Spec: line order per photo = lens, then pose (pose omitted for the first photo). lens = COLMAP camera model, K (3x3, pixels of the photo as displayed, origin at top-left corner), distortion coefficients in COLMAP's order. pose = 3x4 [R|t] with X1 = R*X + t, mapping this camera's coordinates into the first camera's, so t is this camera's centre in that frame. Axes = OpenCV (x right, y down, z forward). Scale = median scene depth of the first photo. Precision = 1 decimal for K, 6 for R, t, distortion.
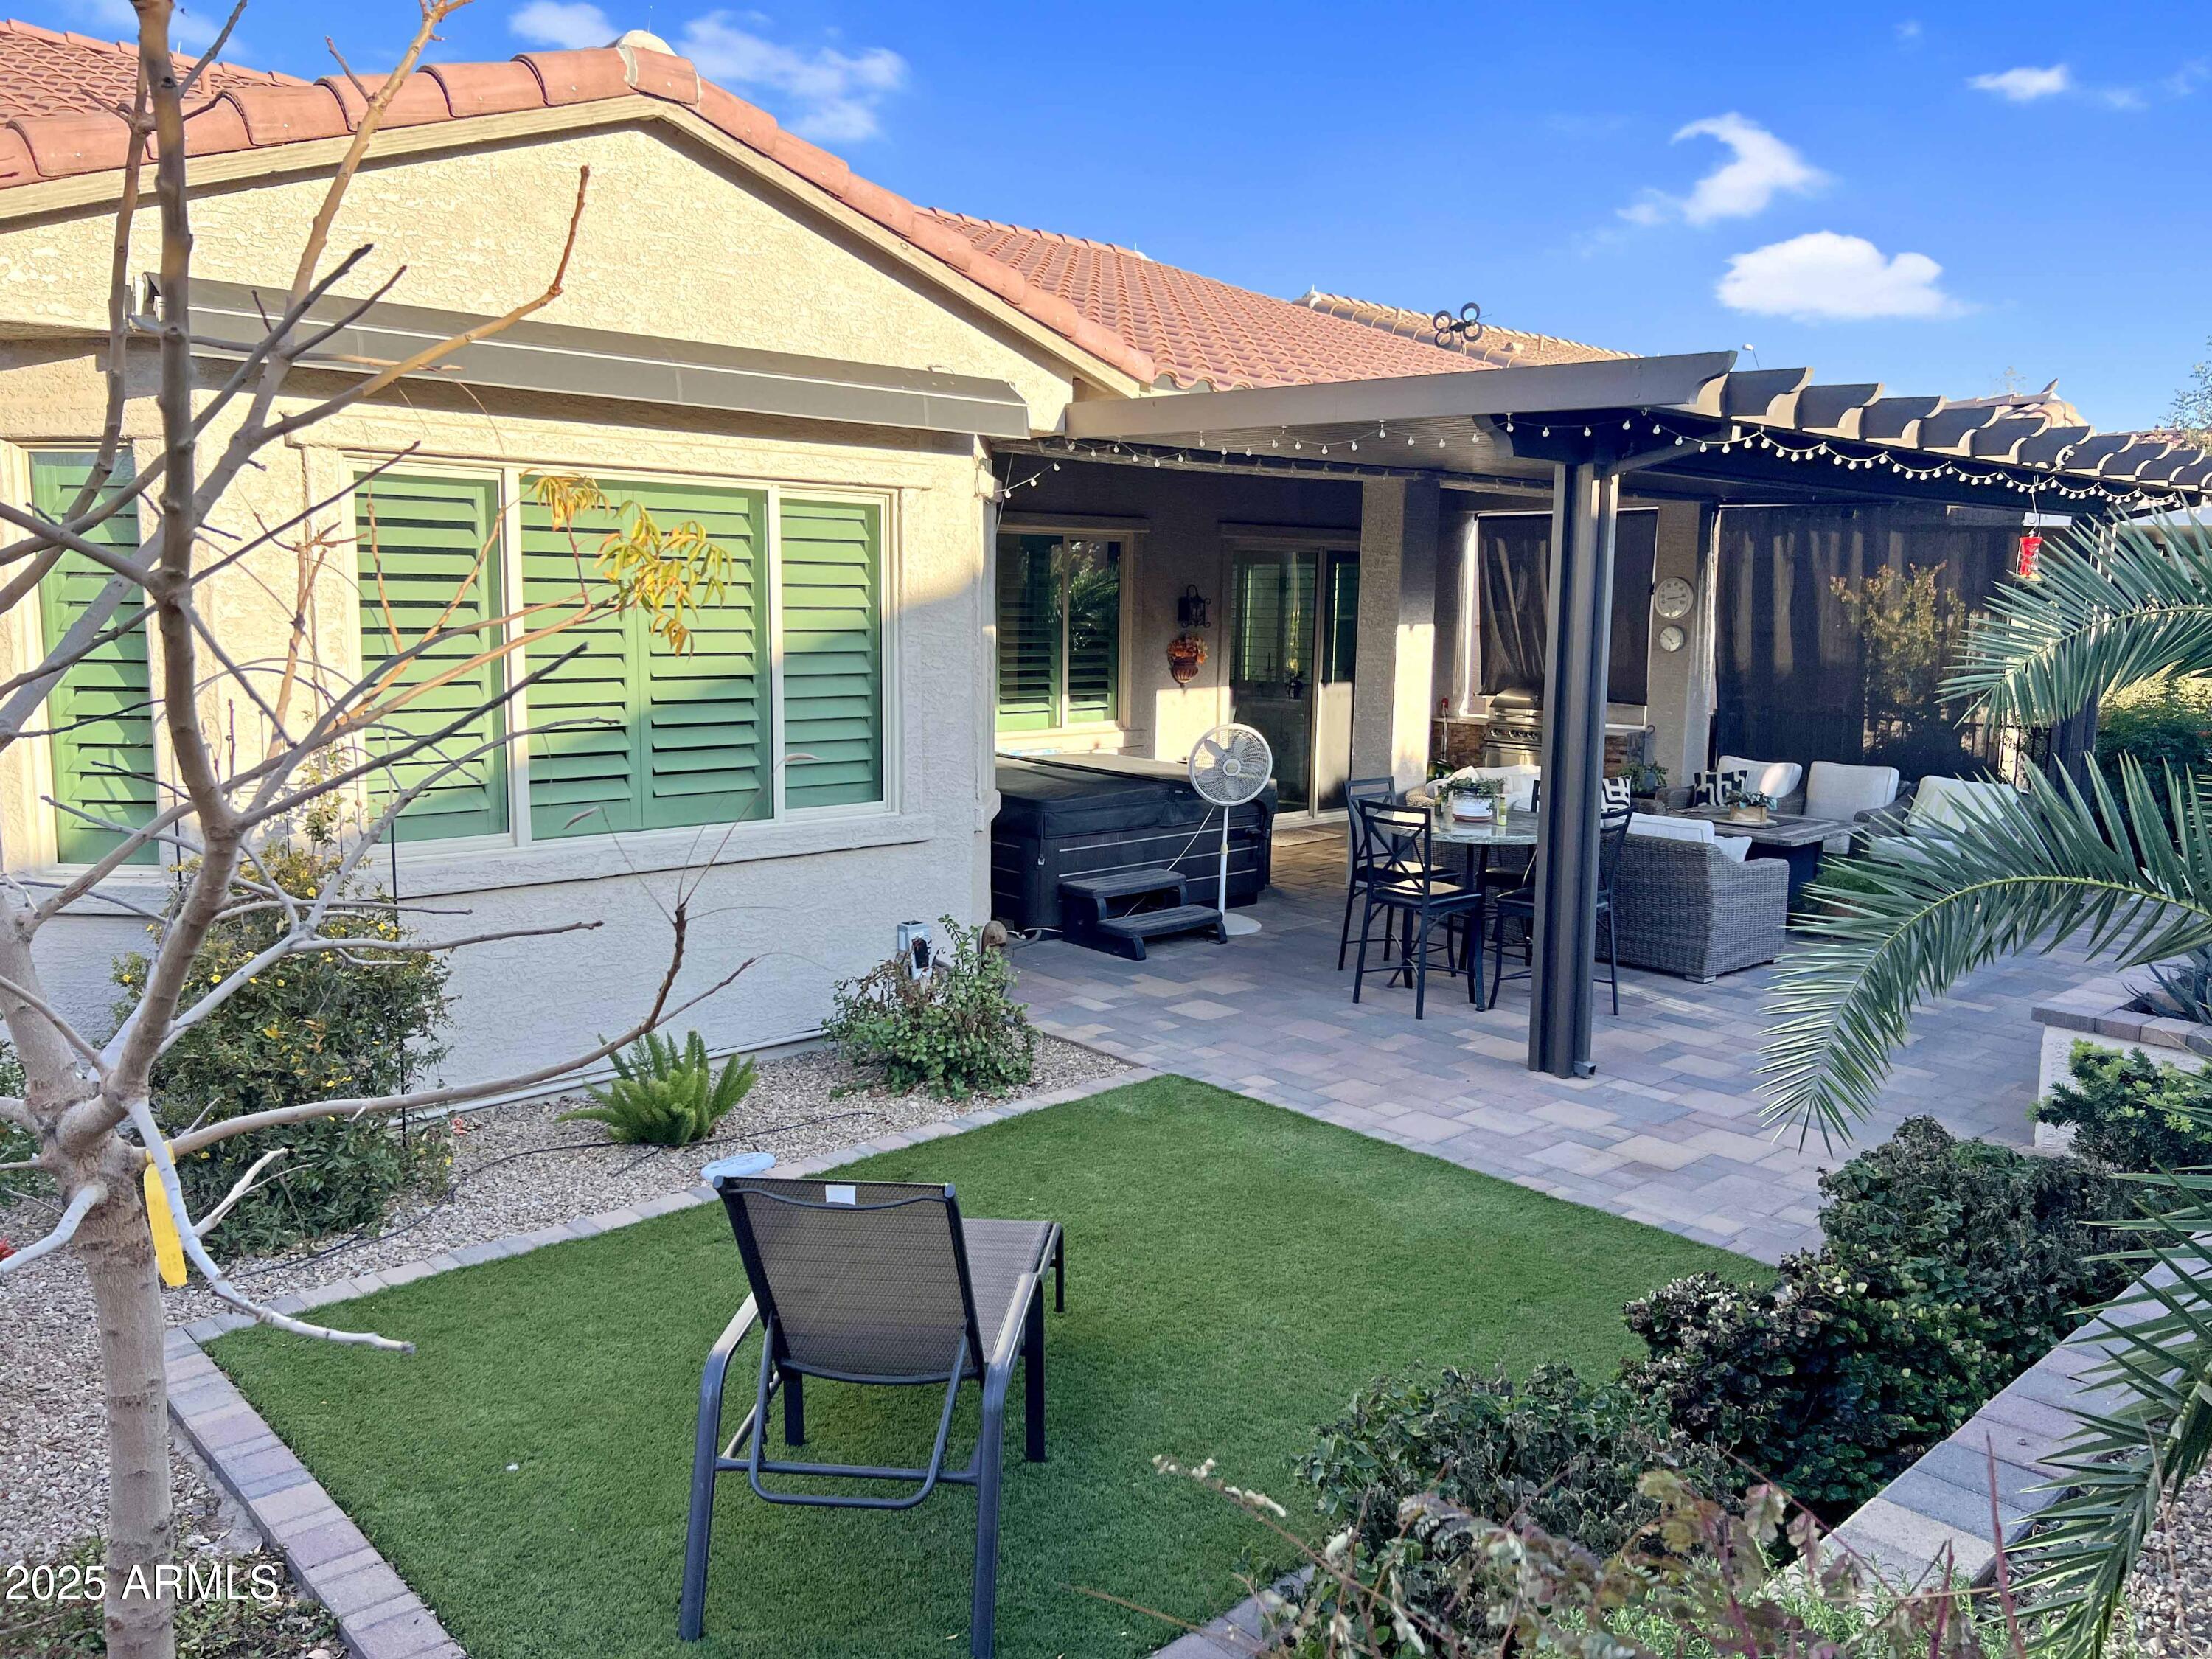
lens RADIAL K [[1674.5, 0, 1113.9], [0, 1674.5, 819.2], [0, 0, 1]] dist [0.061374, -0.074947]
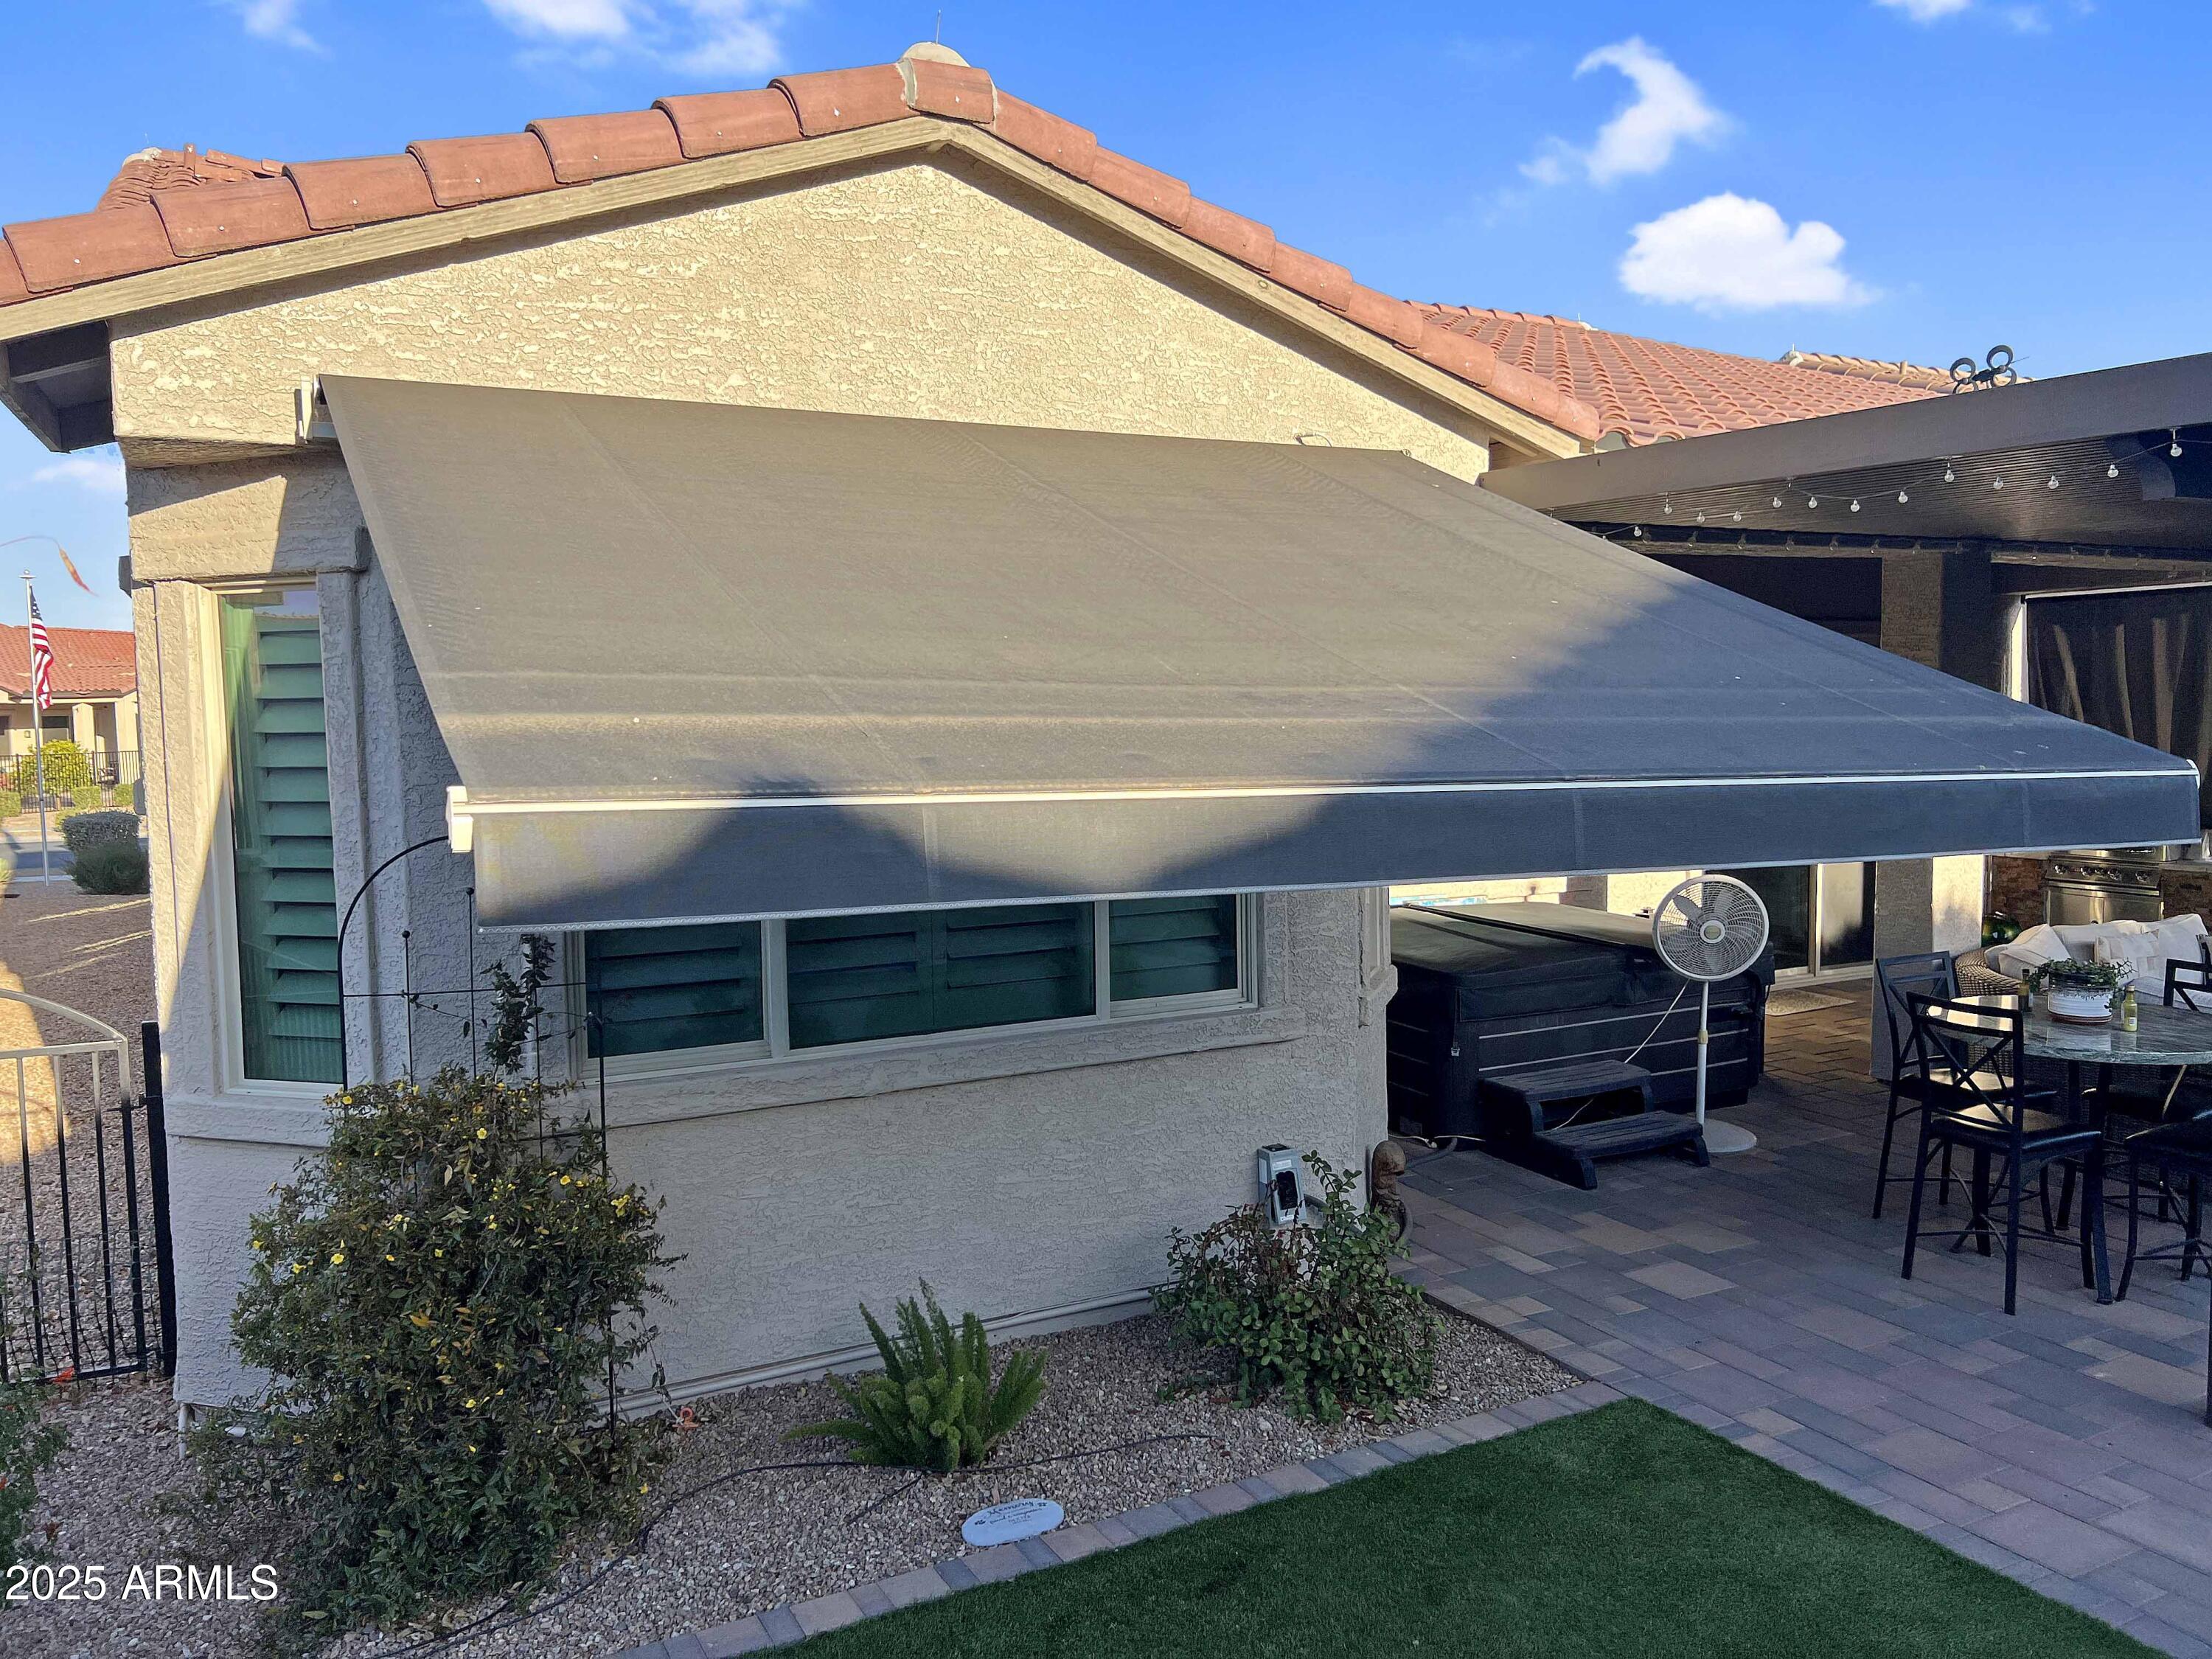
lens RADIAL K [[1674.5, 0, 1113.9], [0, 1674.5, 819.2], [0, 0, 1]] dist [0.061374, -0.074947]
pose [[0.965517, -0.009714, -0.260157, 0.009361], [-0.007043, 0.997963, -0.063401, -0.040079], [0.260243, 0.063047, 0.963482, 0.231211]]
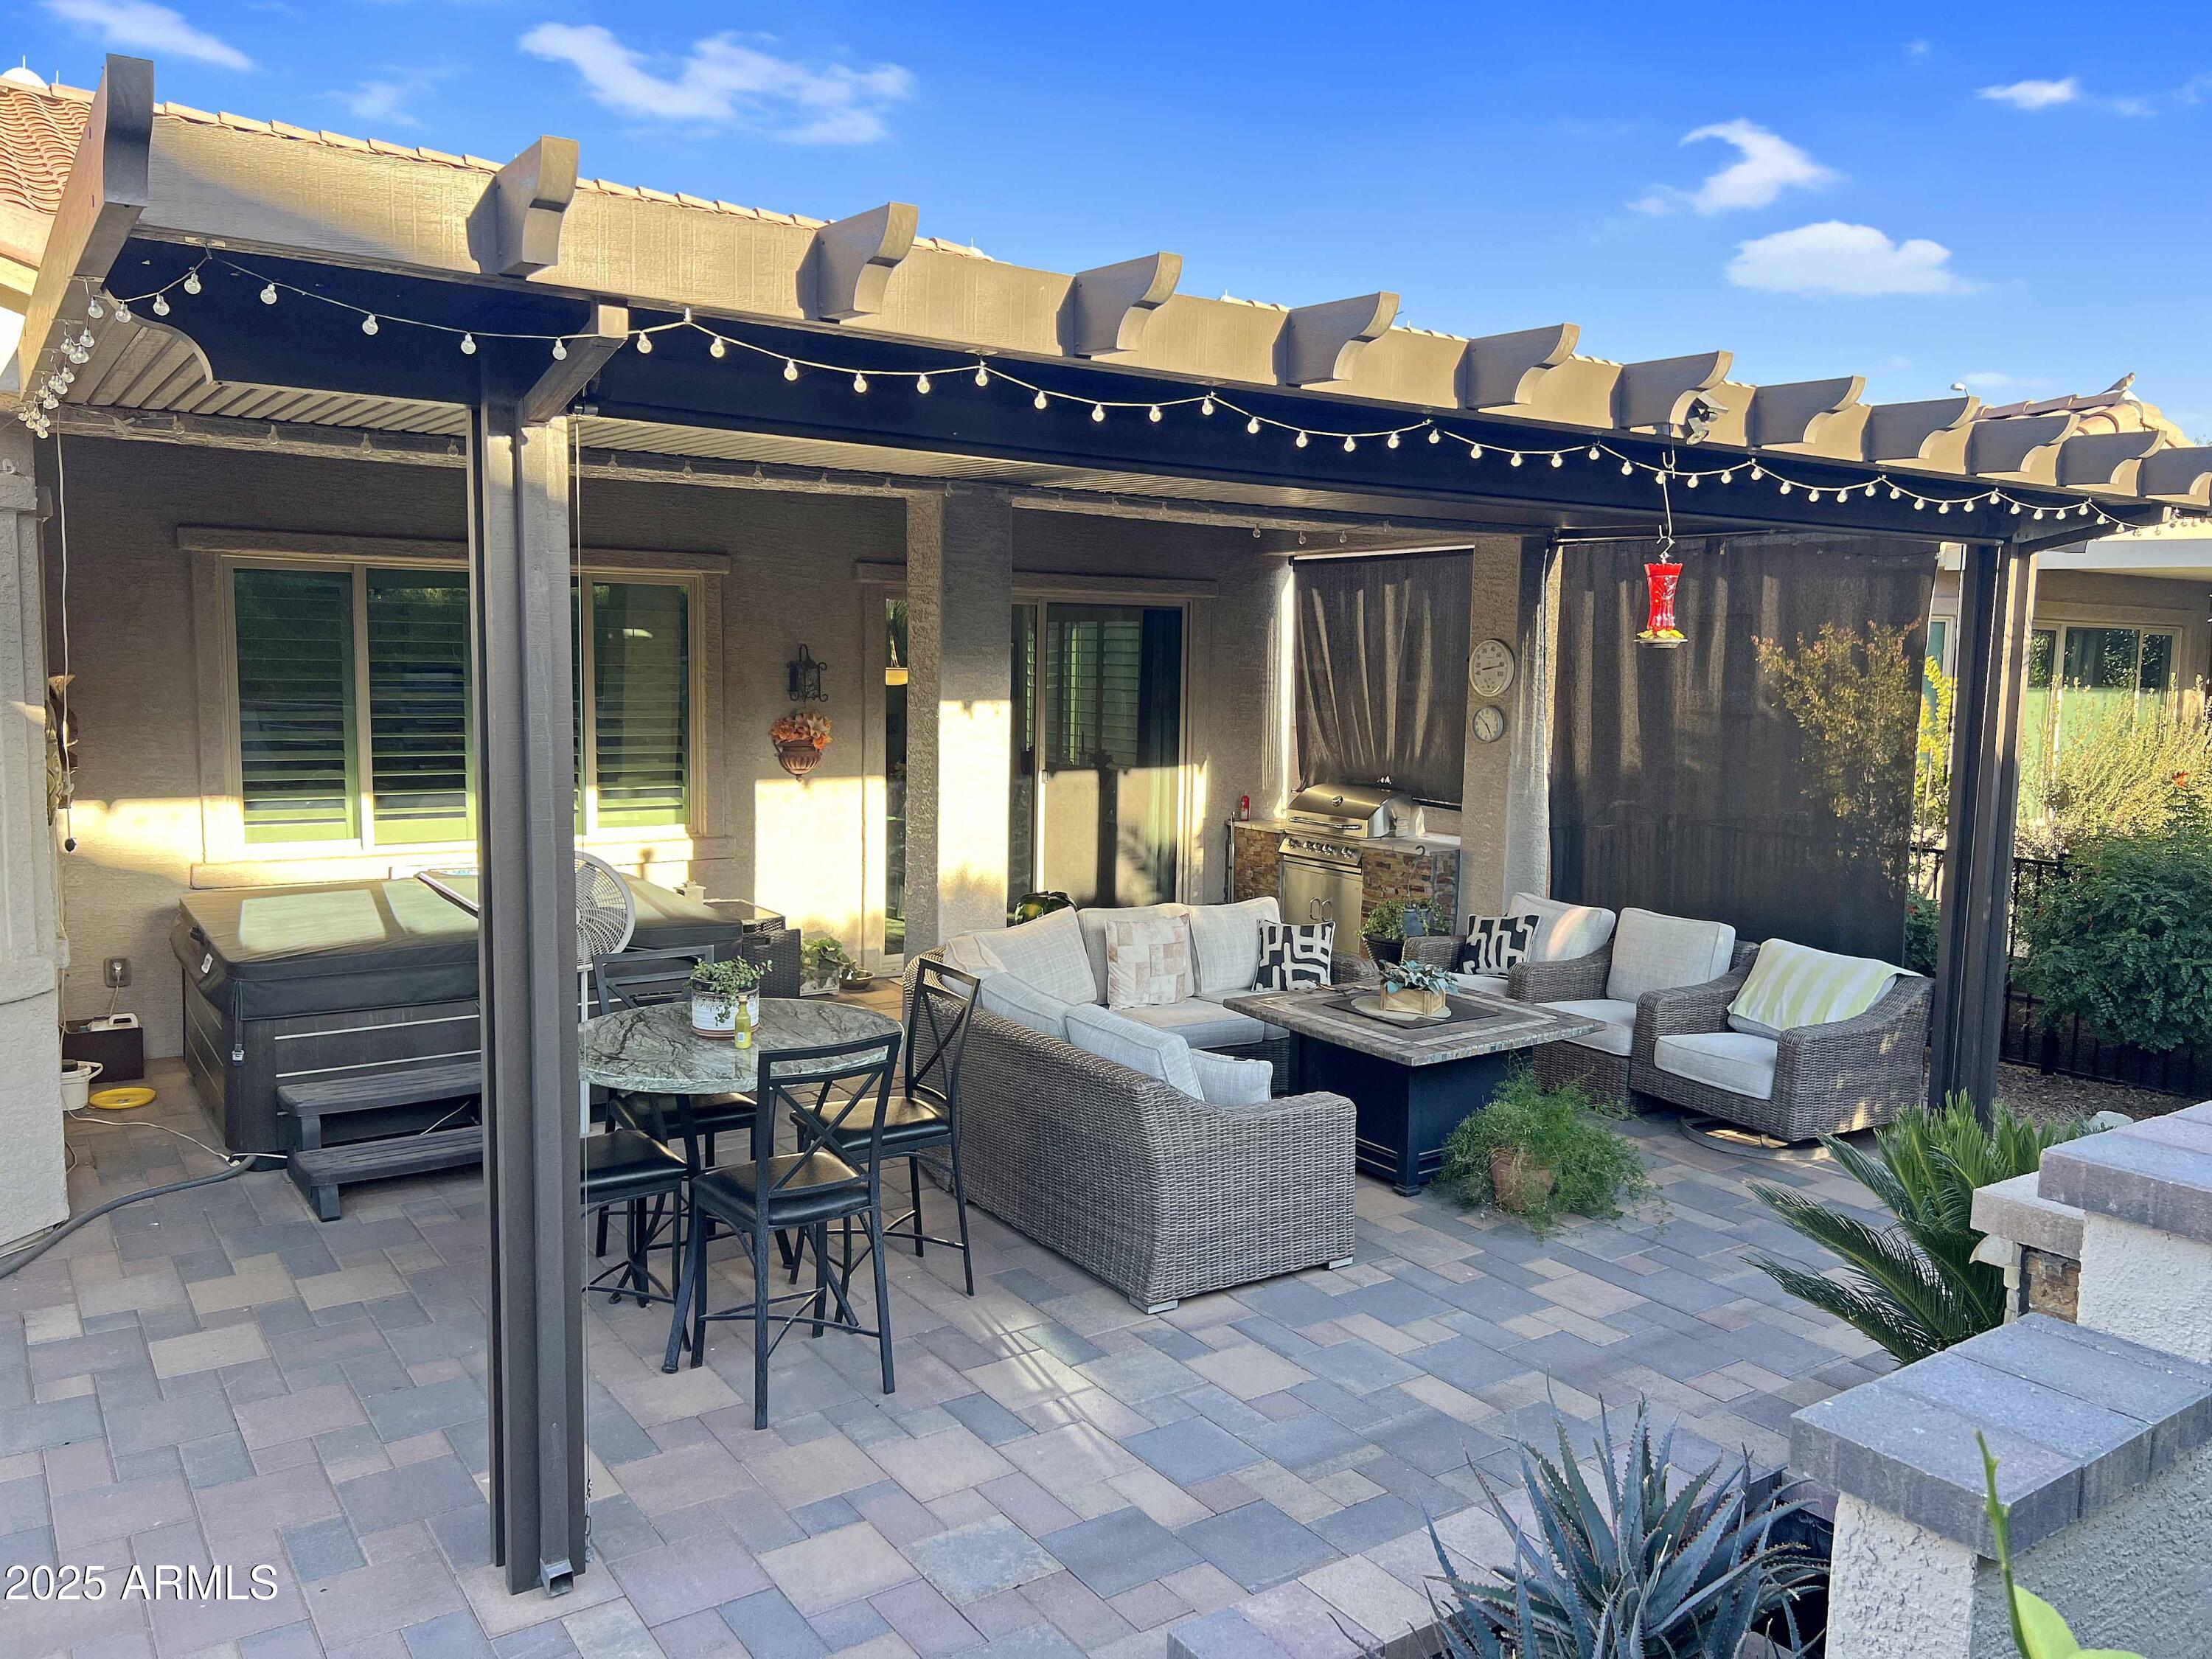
lens RADIAL K [[1694.3, 0, 1114.4], [0, 1694.3, 815.0], [0, 0, 1]] dist [0.061409, -0.076555]
pose [[0.991025, 0.018486, -0.132390, 0.477845], [-0.023884, 0.998942, -0.039297, -0.062798], [0.131524, 0.042106, 0.990418, 0.458969]]
